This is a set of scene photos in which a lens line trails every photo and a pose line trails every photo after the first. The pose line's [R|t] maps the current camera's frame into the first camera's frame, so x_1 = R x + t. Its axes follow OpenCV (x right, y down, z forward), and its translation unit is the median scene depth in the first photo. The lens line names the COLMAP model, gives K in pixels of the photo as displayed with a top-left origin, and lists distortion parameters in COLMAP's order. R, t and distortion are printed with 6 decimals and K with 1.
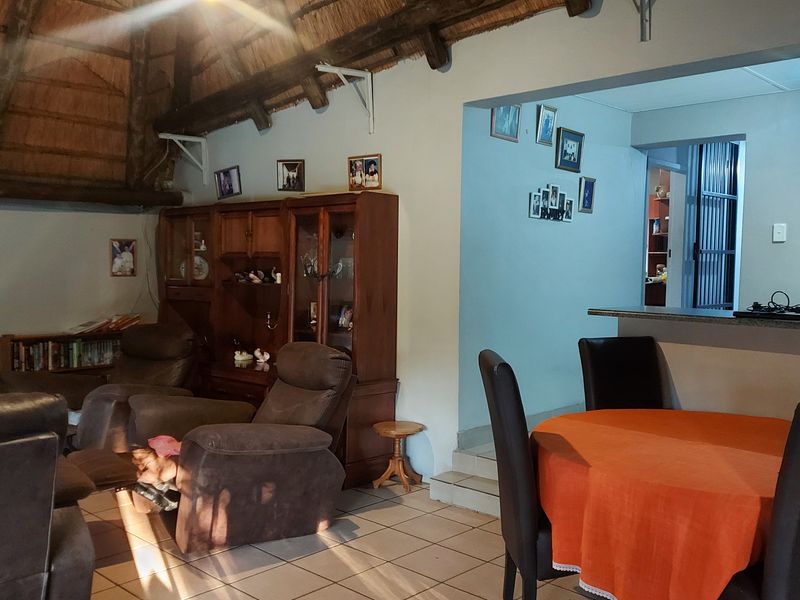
lens RADIAL K [[763.3, 0, 400.0], [0, 763.3, 300.0], [0, 0, 1]] dist [0.097363, -0.092439]
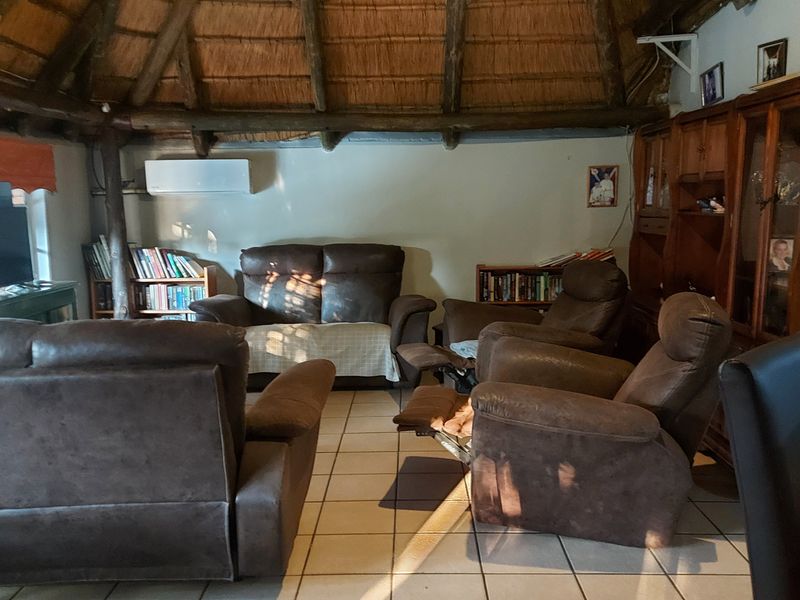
lens RADIAL K [[763.3, 0, 400.0], [0, 763.3, 300.0], [0, 0, 1]] dist [0.097363, -0.092439]
pose [[0.676329, 0.079708, -0.732274, 0.181021], [-0.015623, 0.995457, 0.093926, -0.002877], [0.736434, -0.052085, 0.674502, 0.228039]]
